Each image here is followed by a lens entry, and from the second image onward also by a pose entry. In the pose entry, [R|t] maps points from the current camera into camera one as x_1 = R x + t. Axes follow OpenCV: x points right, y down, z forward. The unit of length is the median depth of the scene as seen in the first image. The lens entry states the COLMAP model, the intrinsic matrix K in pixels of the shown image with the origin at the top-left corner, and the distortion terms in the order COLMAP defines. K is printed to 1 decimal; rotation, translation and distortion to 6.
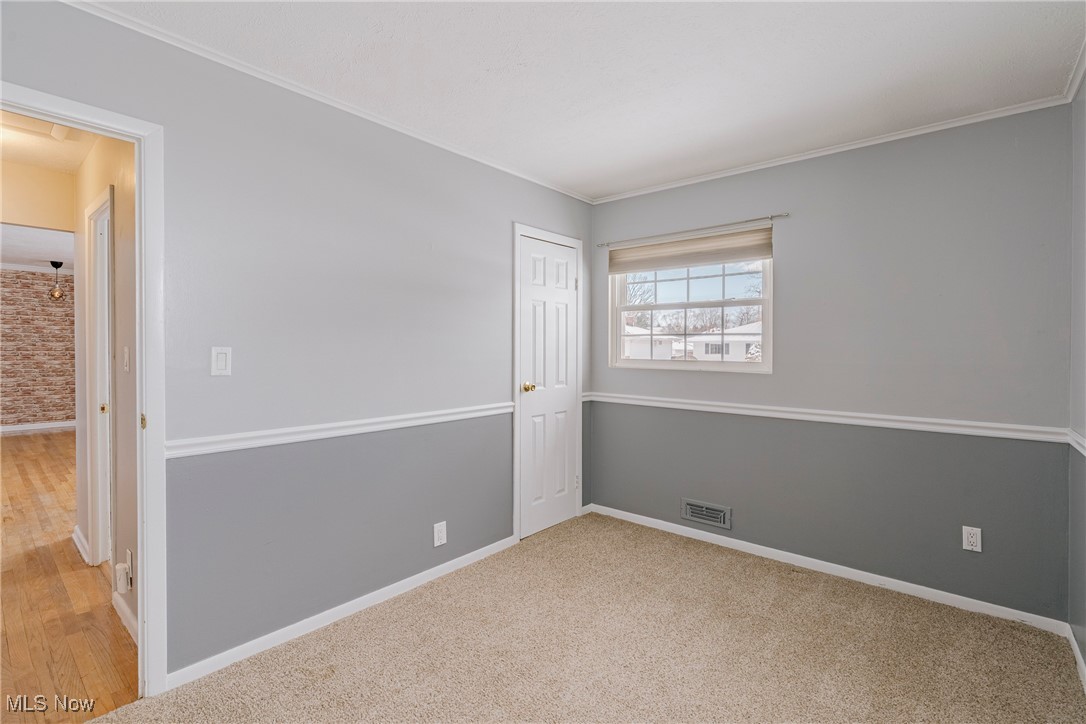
lens RADIAL K [[495.9, 0, 545.1], [0, 495.9, 358.3], [0, 0, 1]] dist [-0.003077, -0.000403]
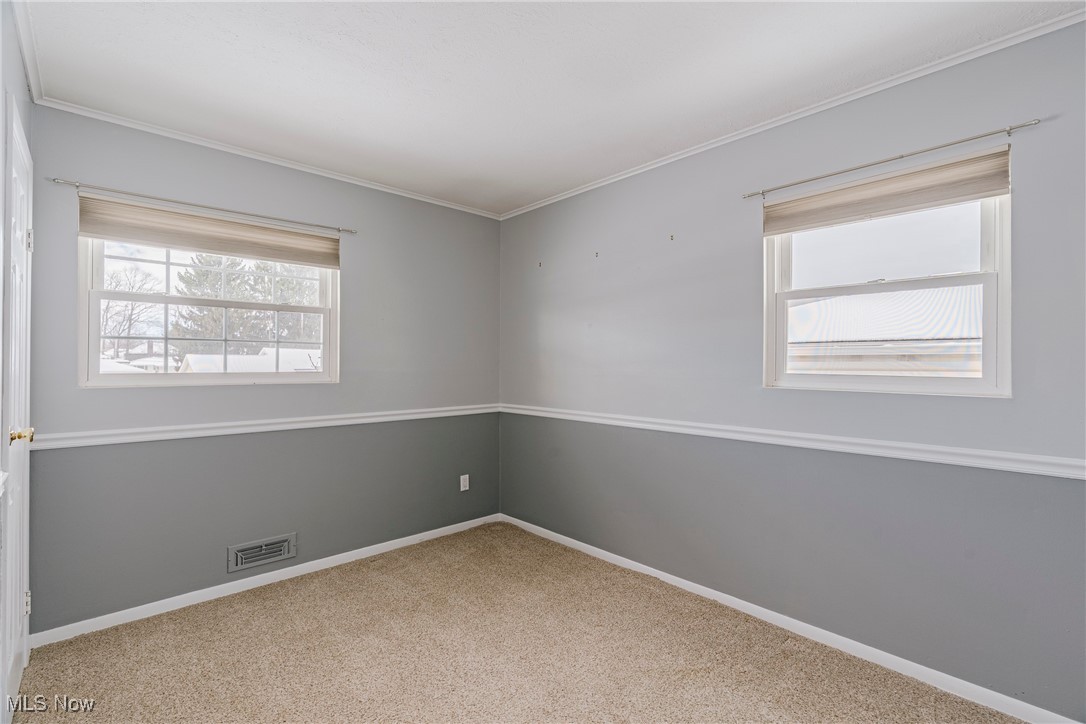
lens RADIAL K [[495.9, 0, 543.2], [0, 495.9, 362.2], [0, 0, 1]] dist [-0.003077, -0.000403]
pose [[0.112836, -0.009732, 0.993566, -0.495706], [0.016019, 0.999840, 0.007974, -0.012199], [-0.993485, 0.015016, 0.112973, 0.455248]]
